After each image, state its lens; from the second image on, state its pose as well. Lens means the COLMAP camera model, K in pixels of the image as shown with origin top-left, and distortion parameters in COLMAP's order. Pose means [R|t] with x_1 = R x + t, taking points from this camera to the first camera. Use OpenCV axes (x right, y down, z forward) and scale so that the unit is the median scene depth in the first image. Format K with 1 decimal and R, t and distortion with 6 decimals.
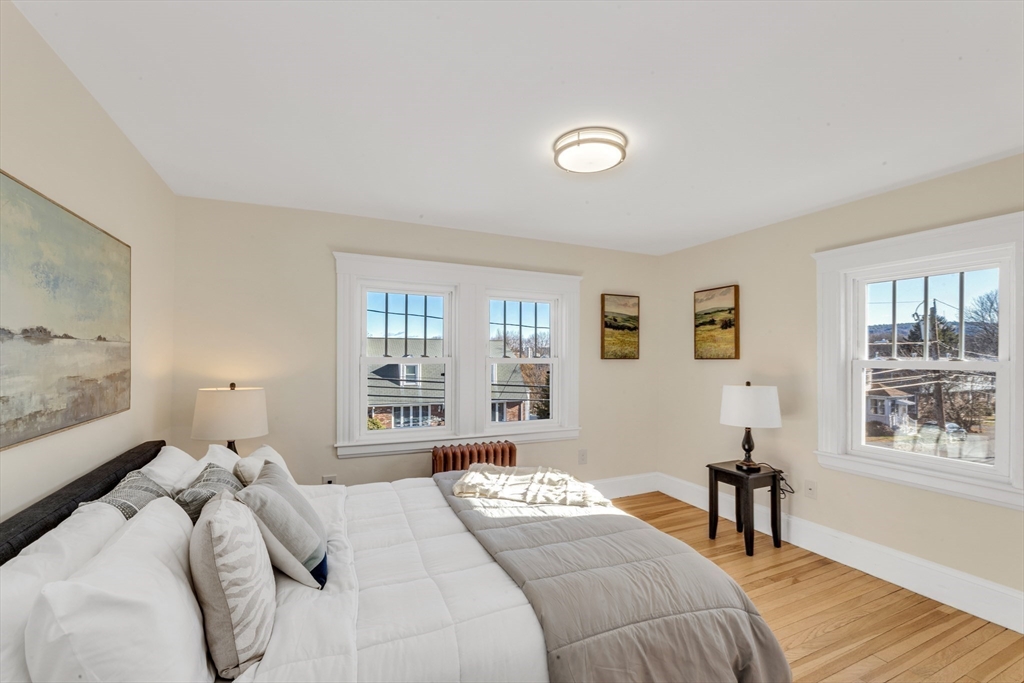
lens RADIAL K [[428.0, 0, 509.5], [0, 428.0, 351.4], [0, 0, 1]] dist [-0.000007, 0.000006]
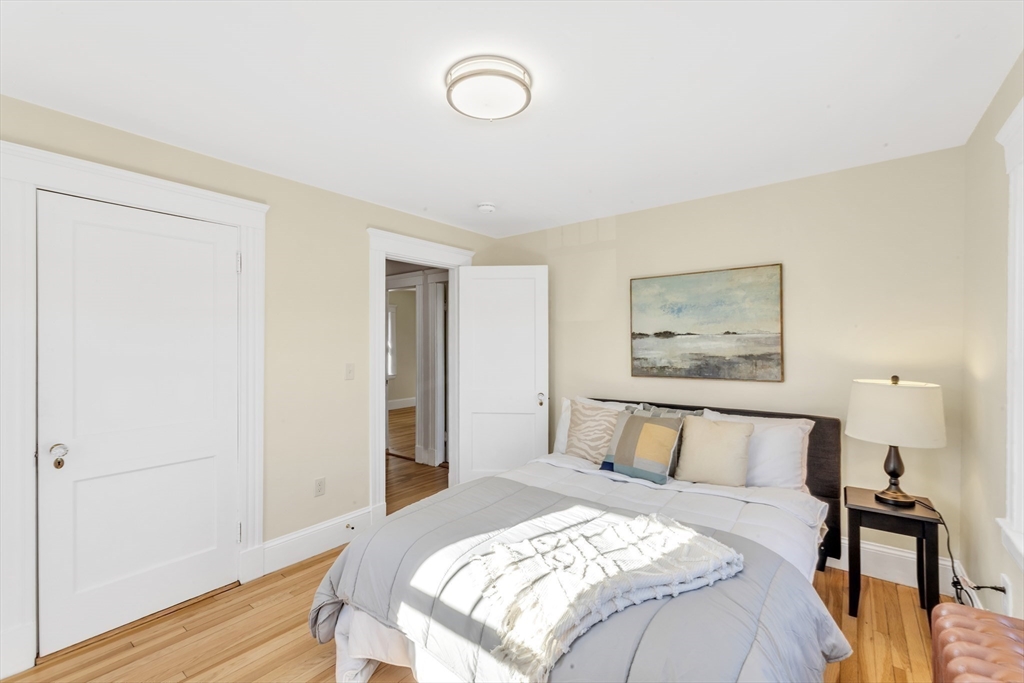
lens RADIAL K [[428.0, 0, 512.3], [0, 428.0, 343.4], [0, 0, 1]] dist [-0.000007, 0.000006]
pose [[-0.893239, -0.005036, -0.449555, 0.683912], [0.001685, 0.999893, -0.014549, 0.040287], [0.449580, -0.013753, -0.893134, 2.499372]]
